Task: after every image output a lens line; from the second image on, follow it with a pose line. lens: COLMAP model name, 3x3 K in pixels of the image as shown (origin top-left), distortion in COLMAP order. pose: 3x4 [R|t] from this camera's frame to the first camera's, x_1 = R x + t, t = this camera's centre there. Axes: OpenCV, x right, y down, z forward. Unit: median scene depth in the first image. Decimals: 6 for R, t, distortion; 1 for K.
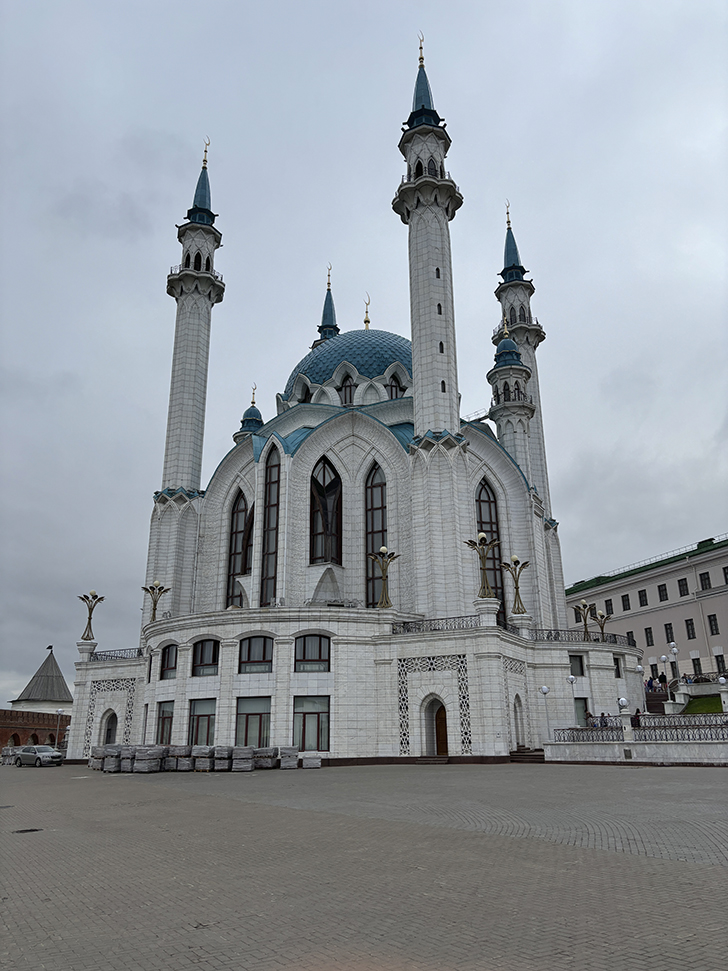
lens RADIAL K [[749.6, 0, 364.0], [0, 749.6, 485.5], [0, 0, 1]] dist [-0.007094, -0.003617]
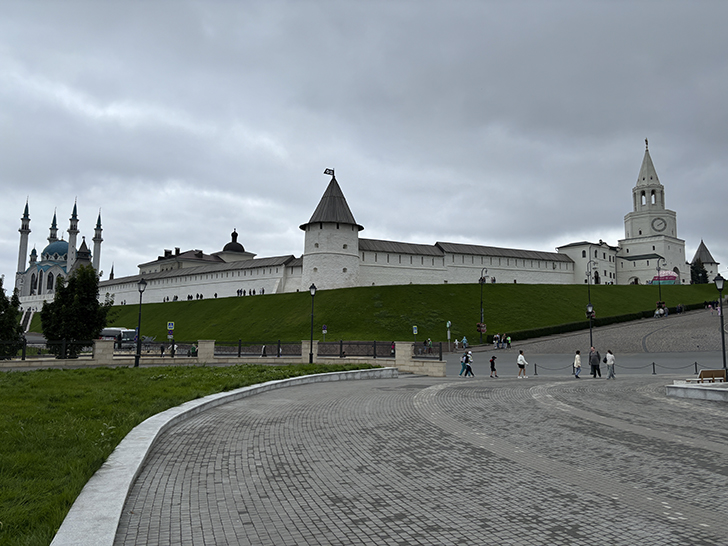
lens RADIAL K [[562.0, 0, 364.0], [0, 562.0, 273.0], [0, 0, 1]] dist [-0.007094, -0.003617]
pose [[0.896073, 0.062038, 0.439550, 0.229049], [-0.132227, 0.982540, 0.130884, -0.954104], [-0.423755, -0.175402, 0.888631, -4.154976]]
